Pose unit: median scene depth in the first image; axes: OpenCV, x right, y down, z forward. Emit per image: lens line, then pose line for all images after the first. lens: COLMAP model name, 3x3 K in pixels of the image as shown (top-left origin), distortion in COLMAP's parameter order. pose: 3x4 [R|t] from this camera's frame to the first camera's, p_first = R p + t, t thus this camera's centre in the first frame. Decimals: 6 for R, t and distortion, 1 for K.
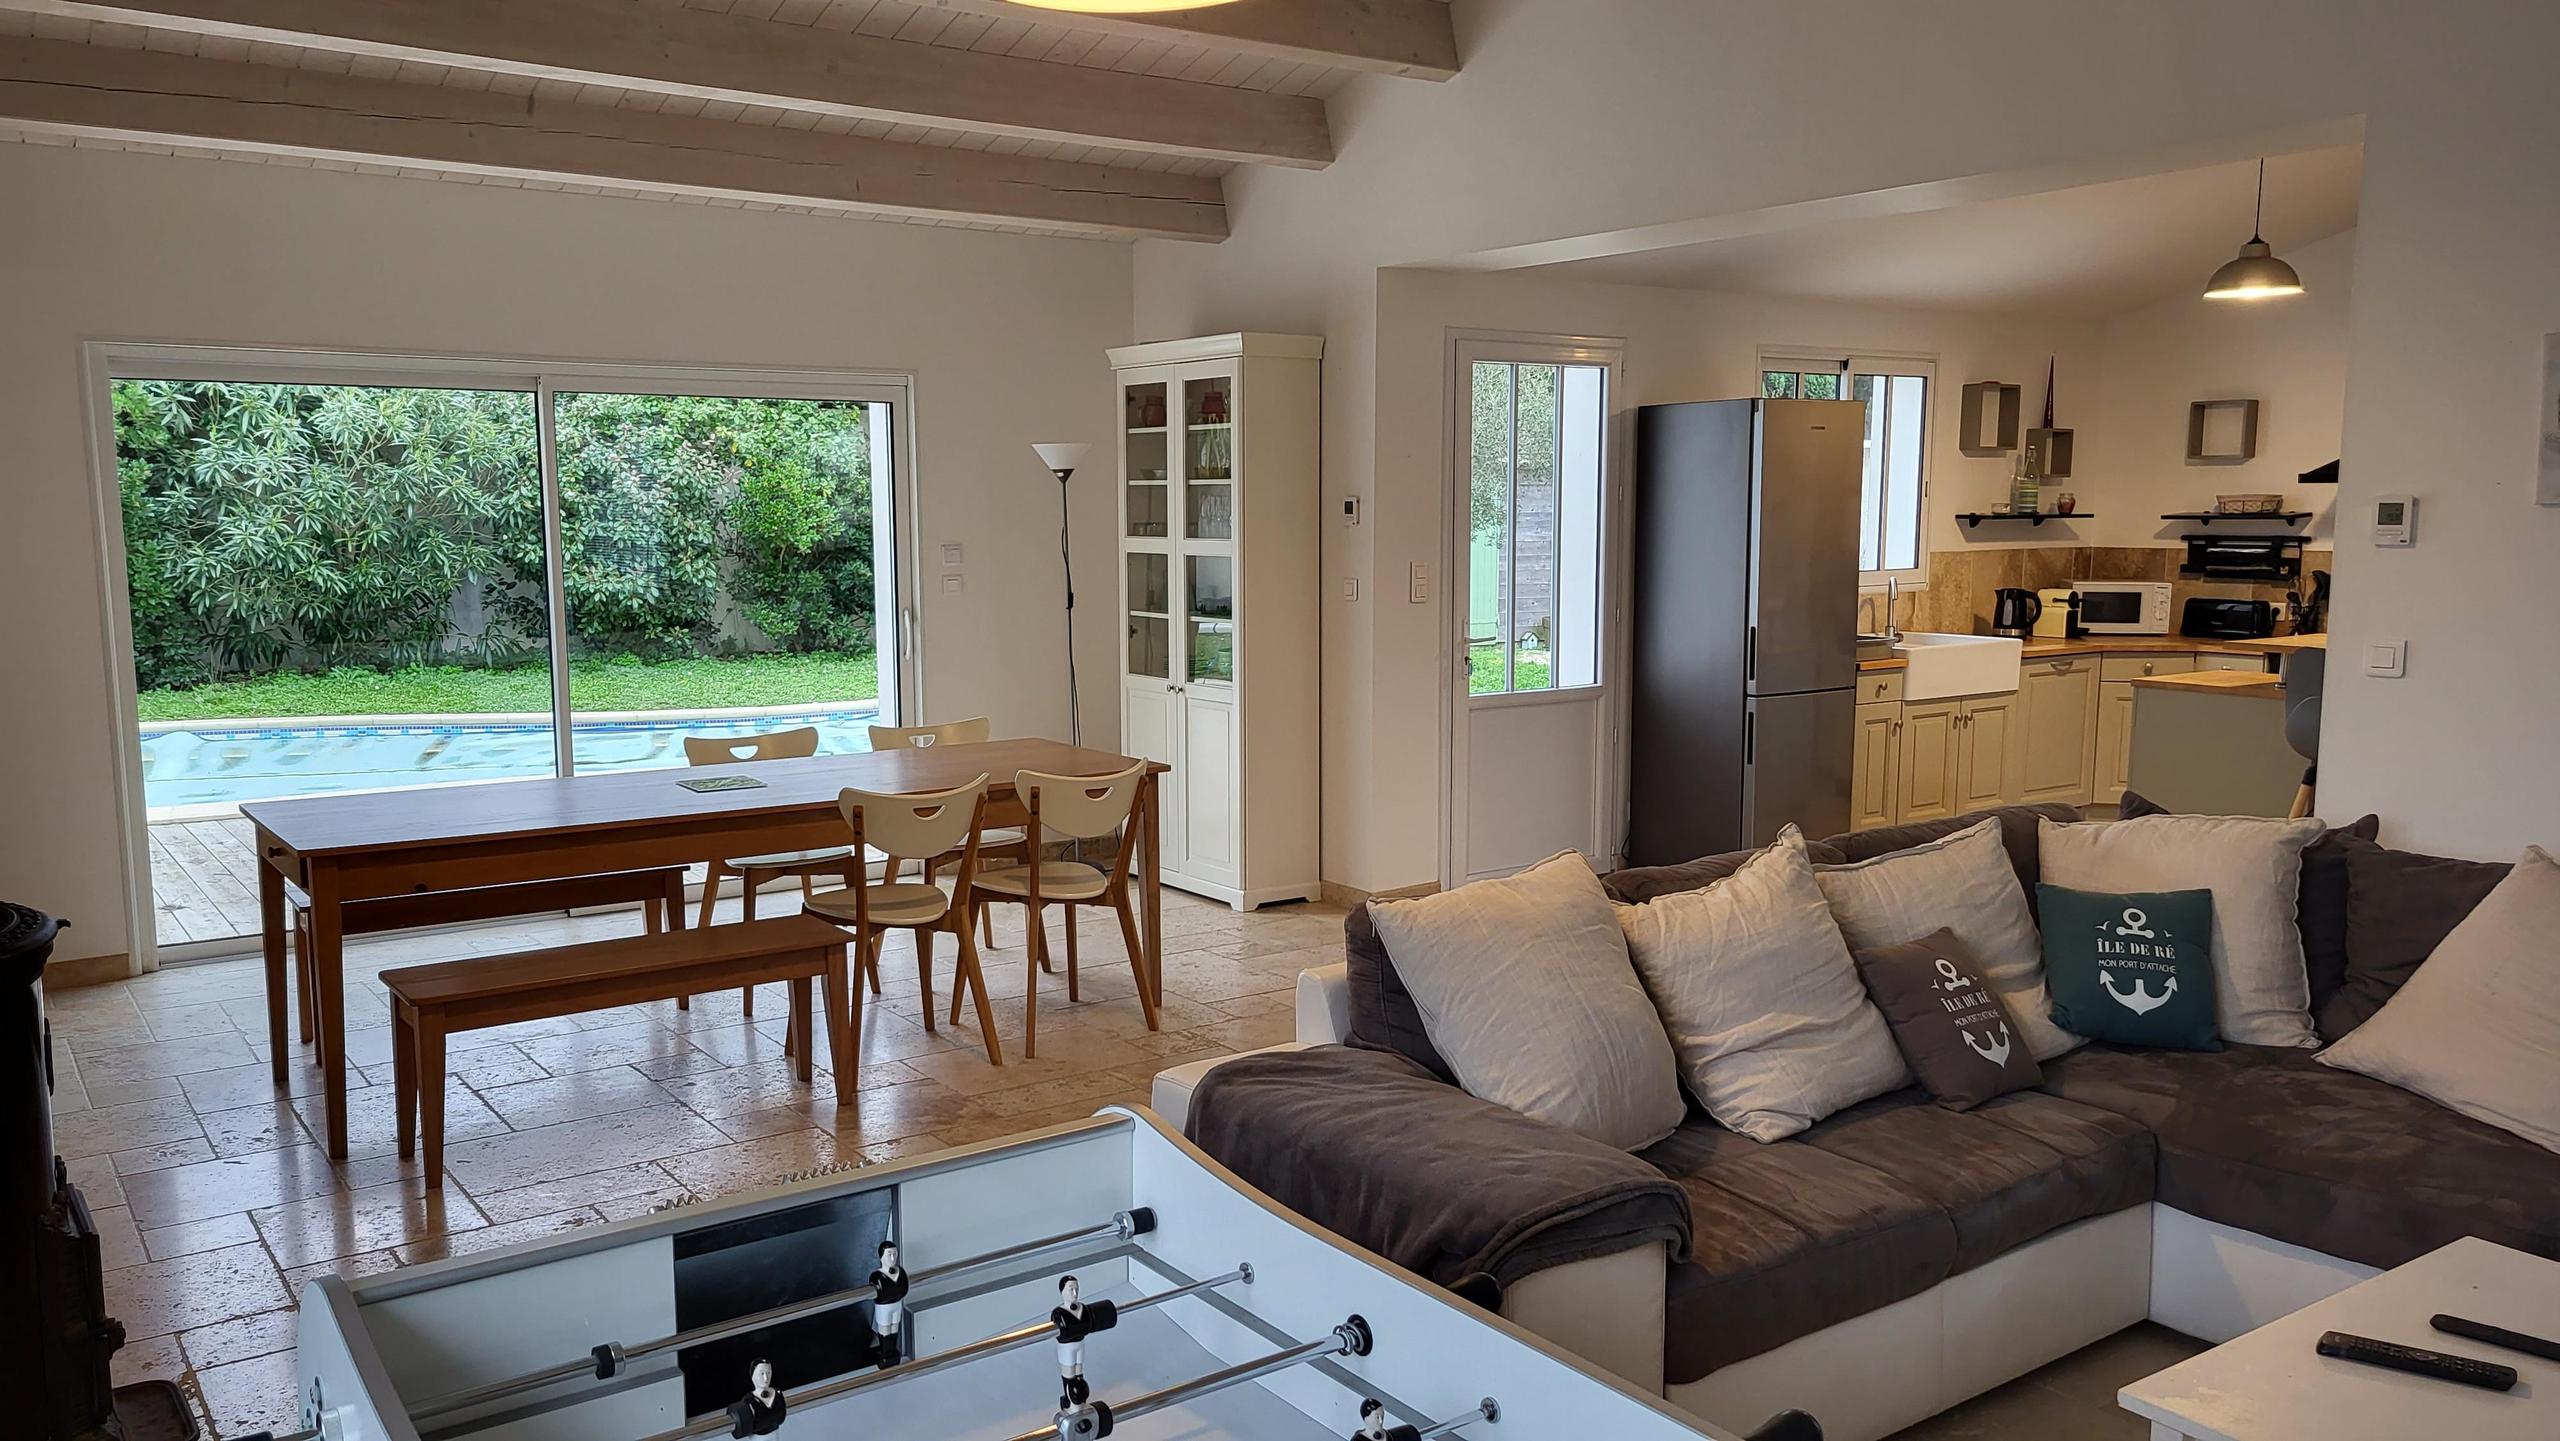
lens RADIAL K [[1965.5, 0, 1225.4], [0, 1965.5, 780.3], [0, 0, 1]] dist [0.035682, 0.001072]
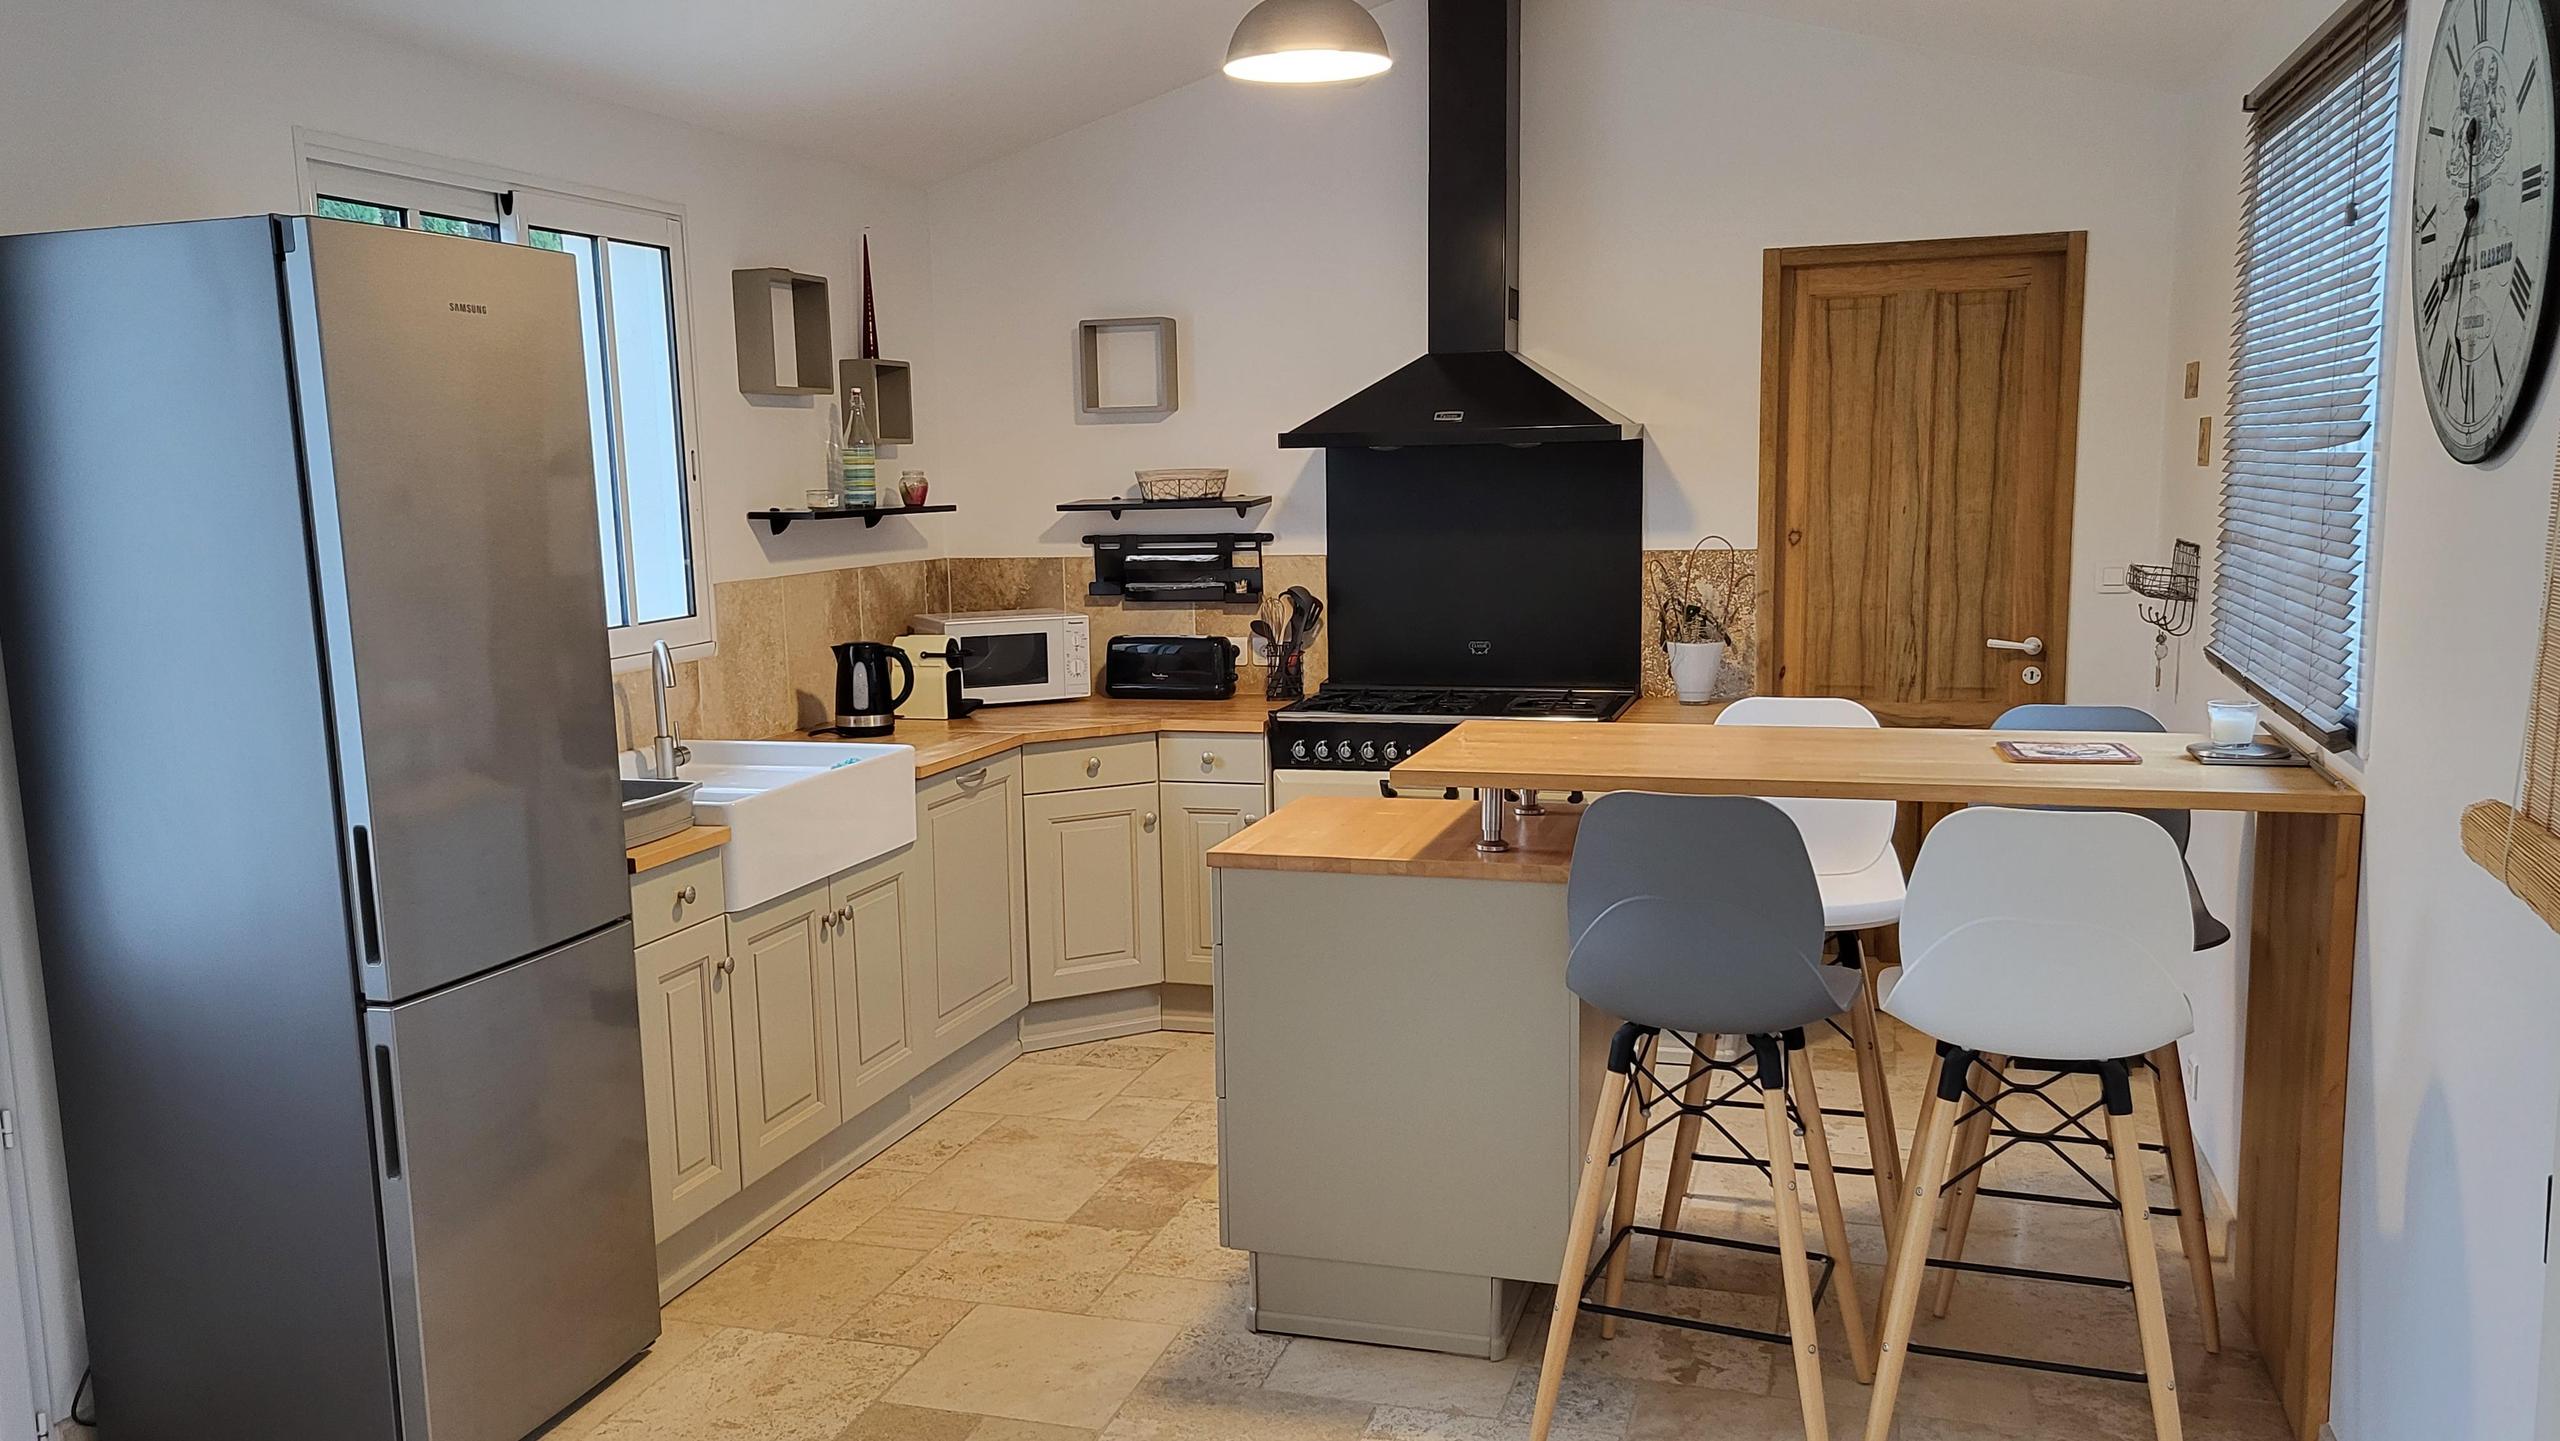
lens RADIAL K [[1965.5, 0, 1225.4], [0, 1965.5, 780.3], [0, 0, 1]] dist [0.035682, 0.001072]
pose [[0.795777, -0.111106, 0.595310, 0.144376], [0.108003, 0.993304, 0.041014, -0.069597], [-0.595881, 0.031658, 0.802449, 0.491881]]
